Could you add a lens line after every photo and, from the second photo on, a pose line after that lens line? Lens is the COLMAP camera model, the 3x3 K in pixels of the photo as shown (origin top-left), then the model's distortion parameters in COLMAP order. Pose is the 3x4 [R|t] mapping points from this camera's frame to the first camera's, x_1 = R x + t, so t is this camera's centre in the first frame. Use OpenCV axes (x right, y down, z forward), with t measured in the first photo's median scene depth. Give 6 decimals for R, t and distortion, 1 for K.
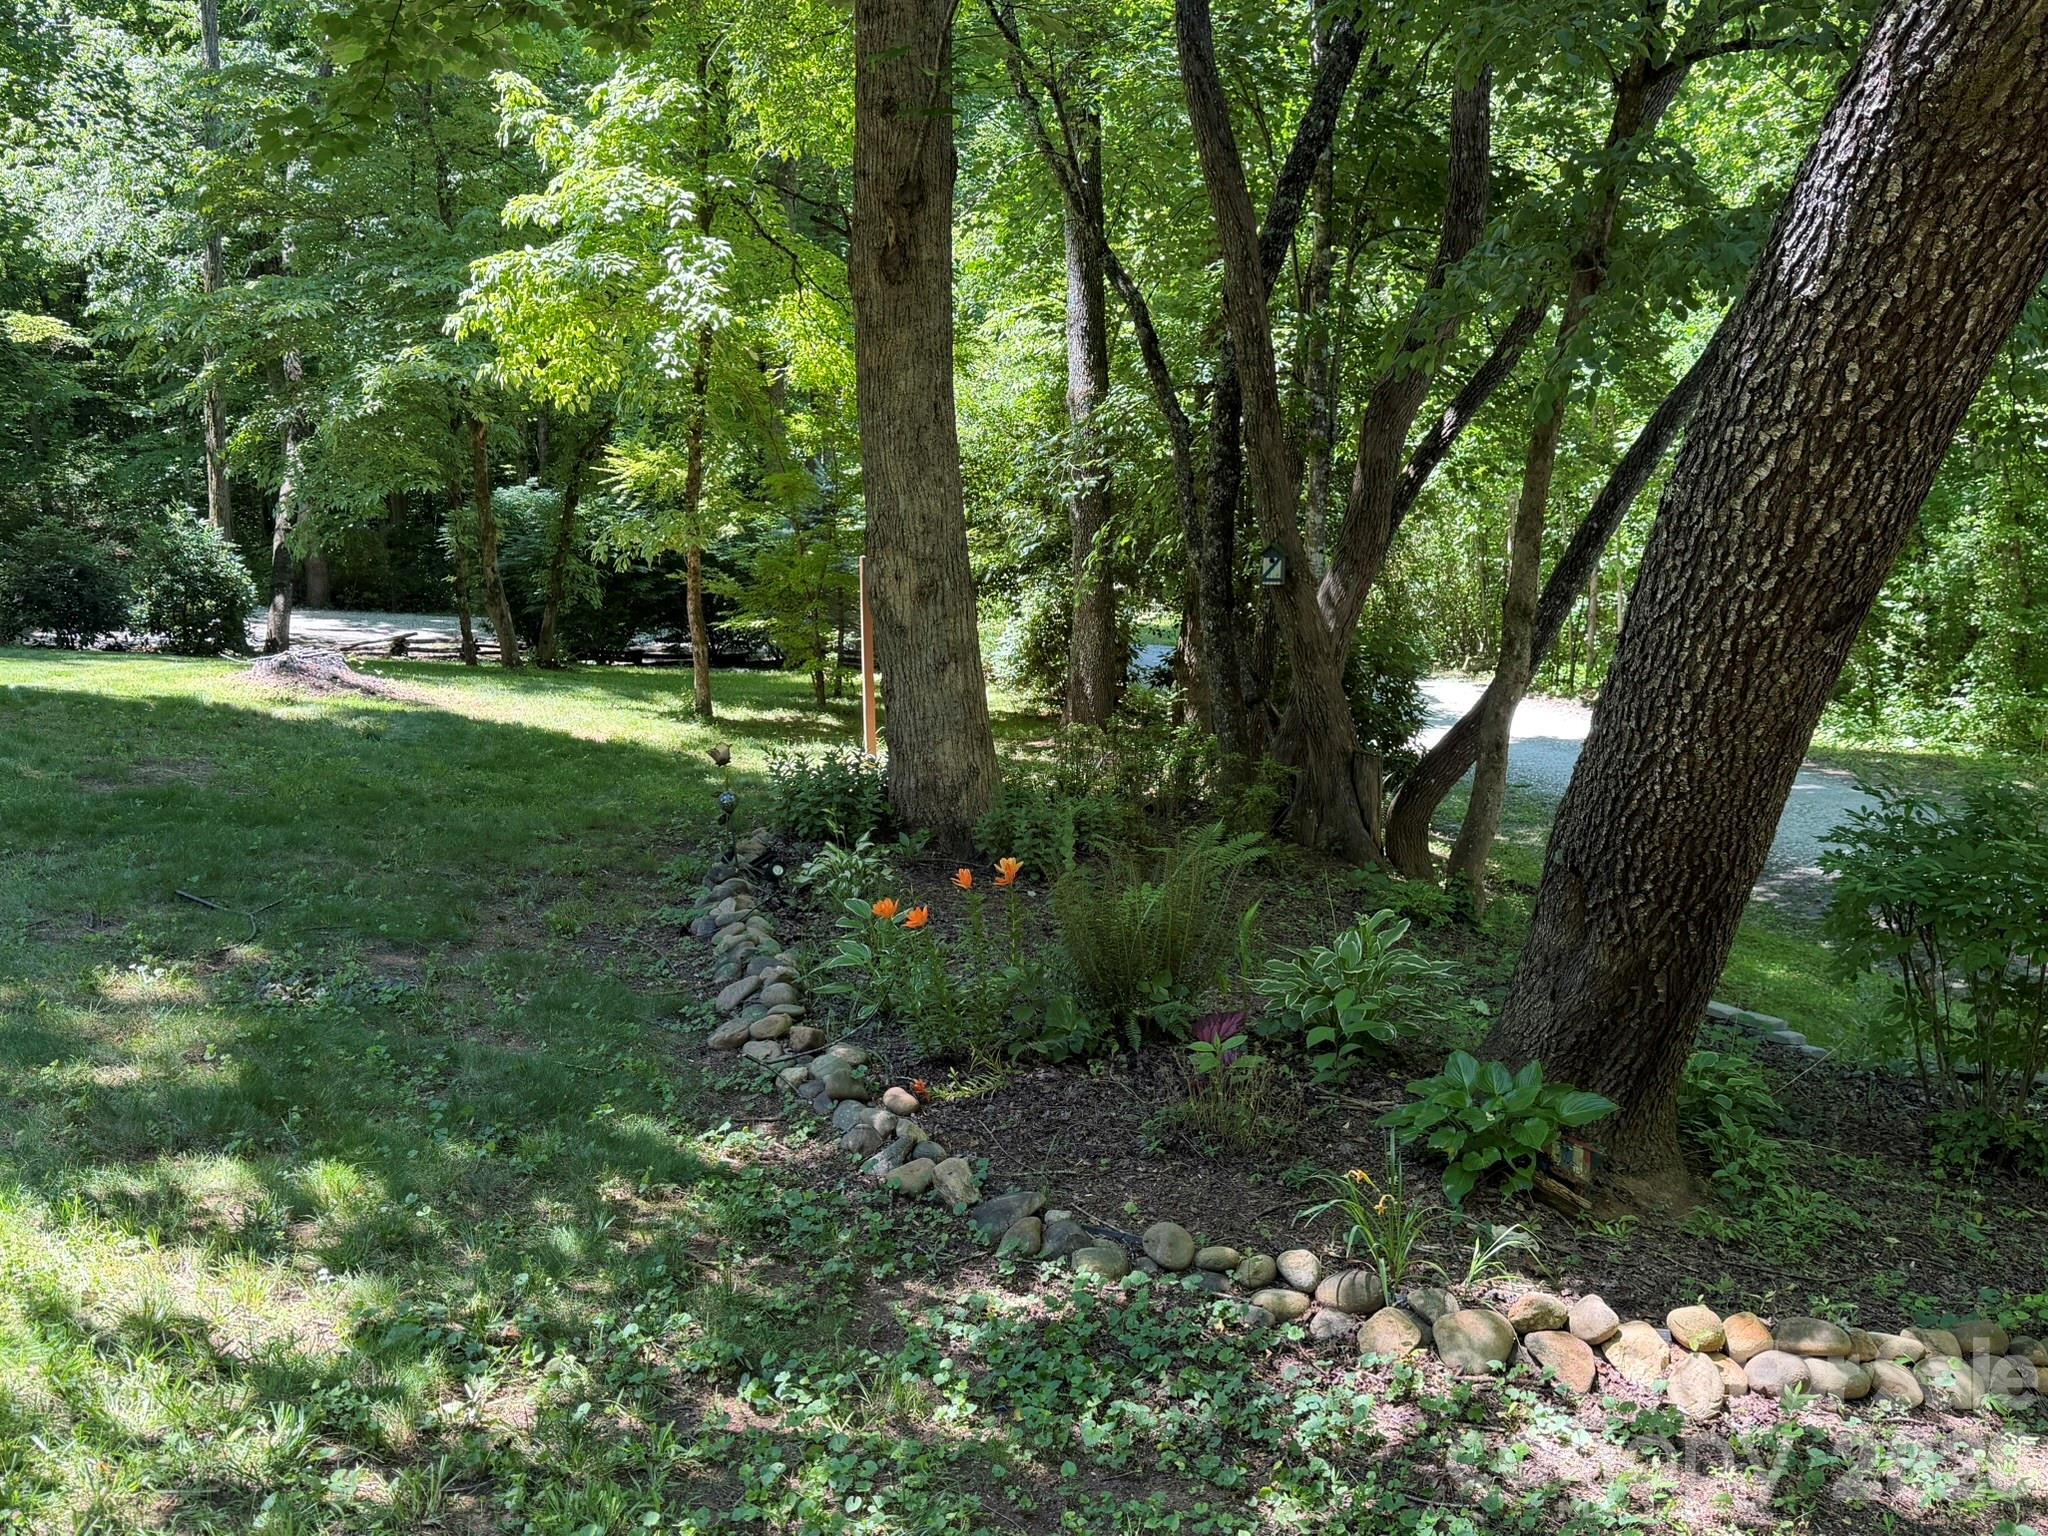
lens RADIAL K [[1841.7, 0, 1024.0], [0, 1841.7, 768.0], [0, 0, 1]] dist [0.207203, -0.424433]
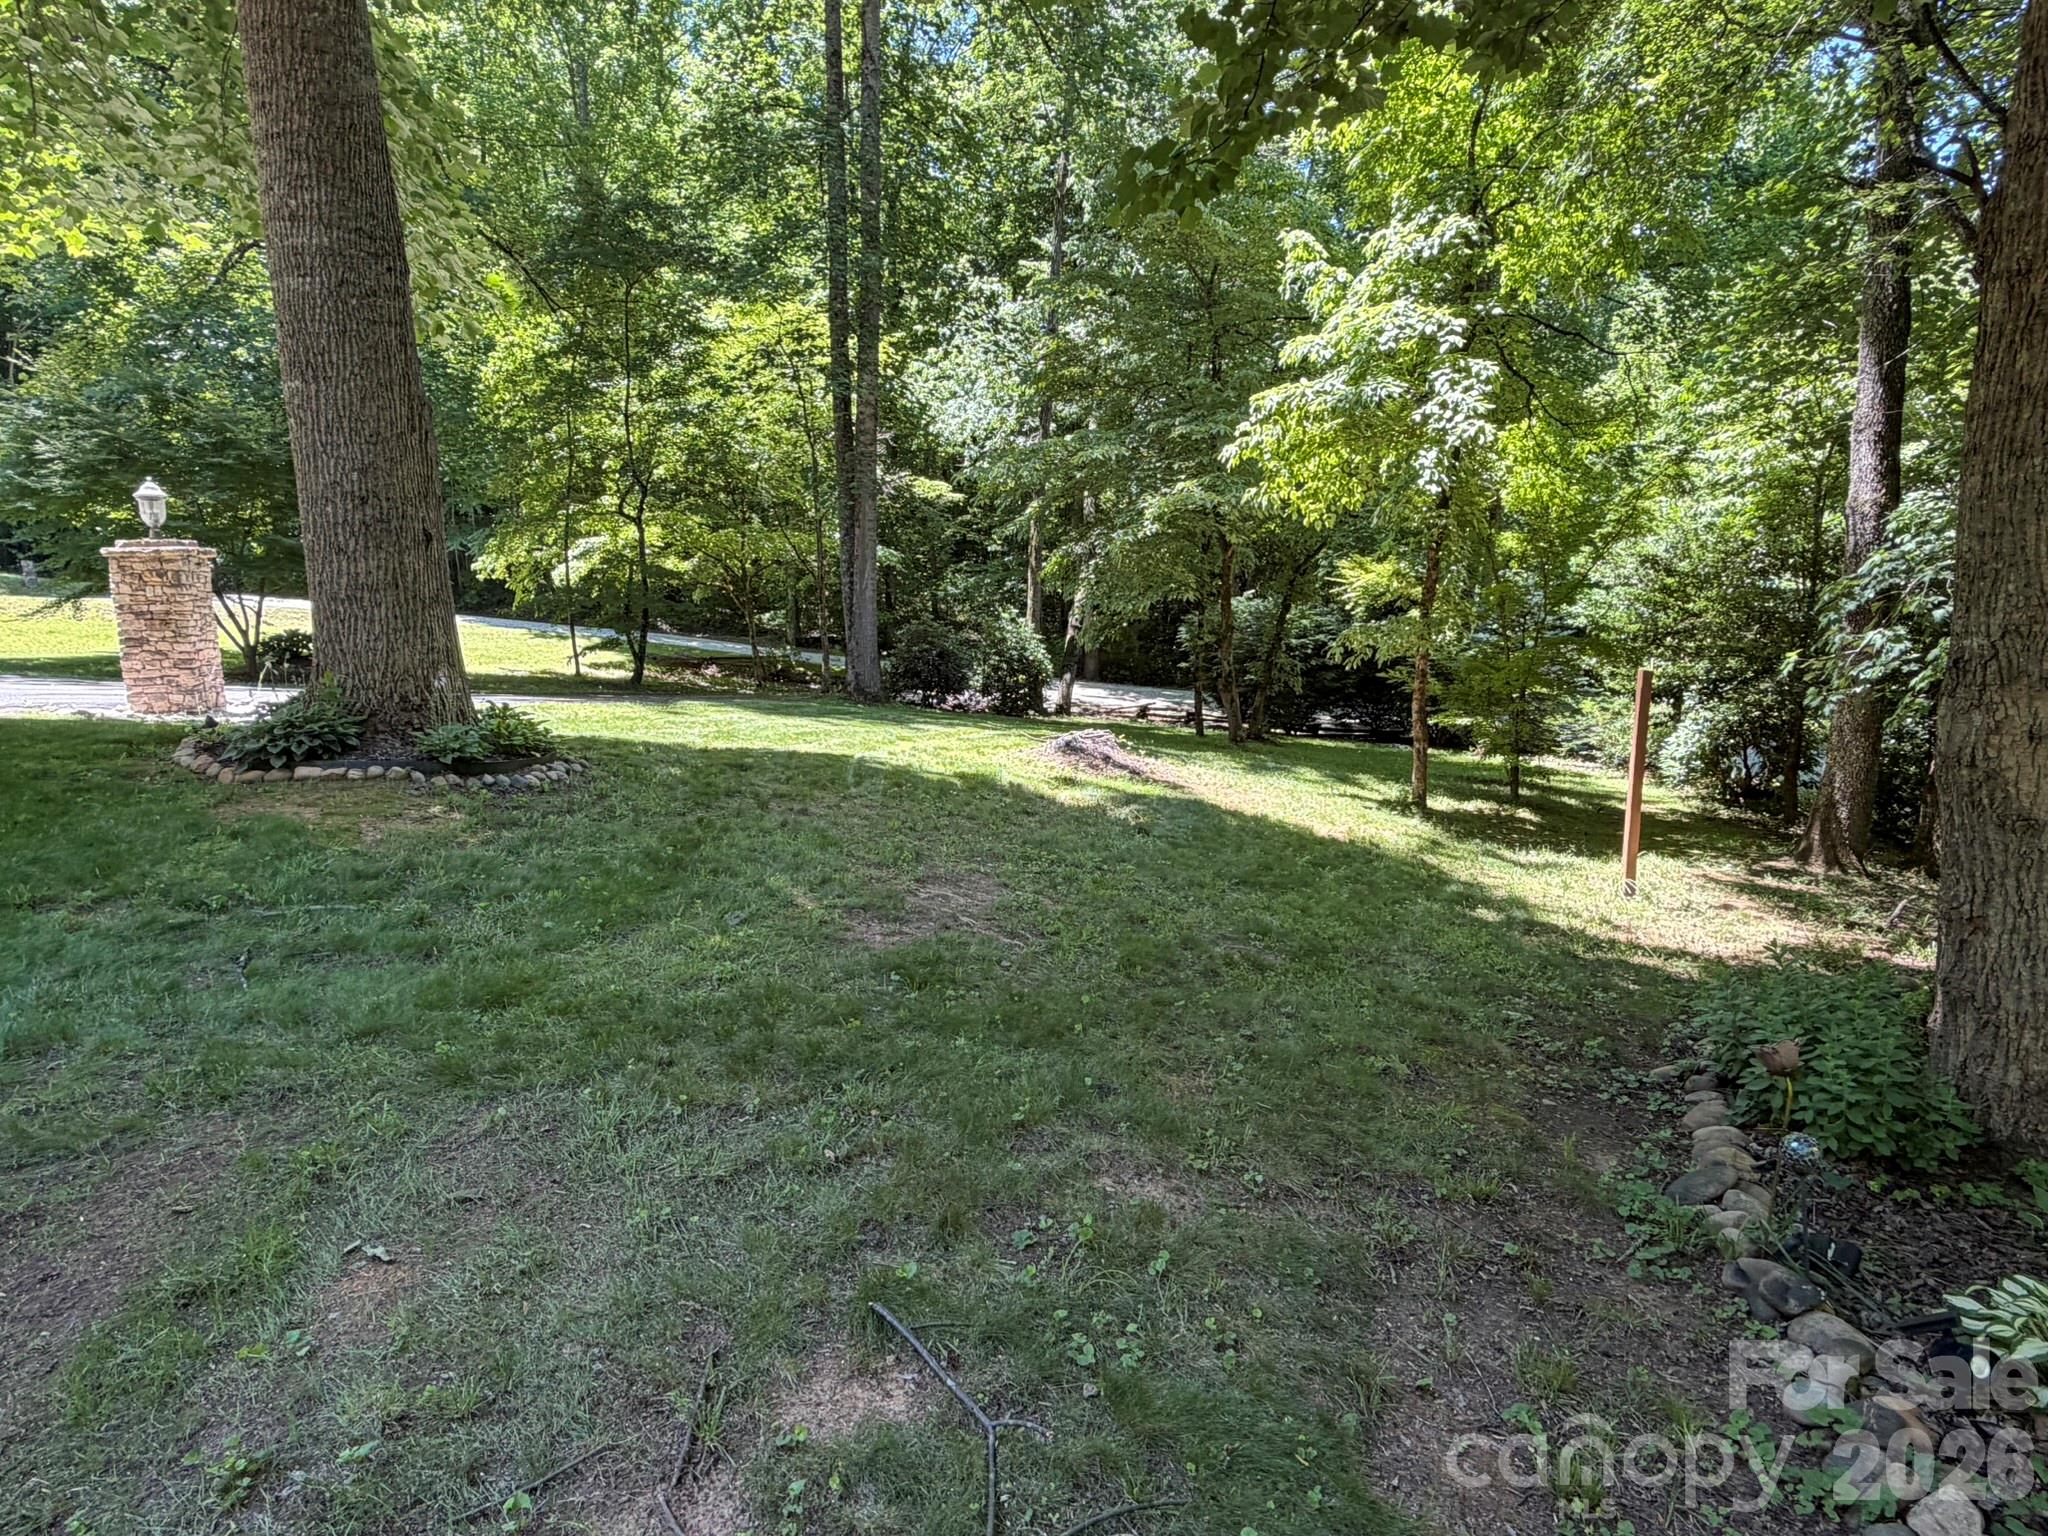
lens RADIAL K [[1198.0, 0, 1024.0], [0, 1198.0, 768.0], [0, 0, 1]] dist [0.028499, 0.000735]
pose [[0.916795, 0.074424, -0.392363, -0.112908], [-0.078840, 0.996875, 0.004873, -0.037308], [0.391500, 0.026467, 0.919798, 0.274234]]
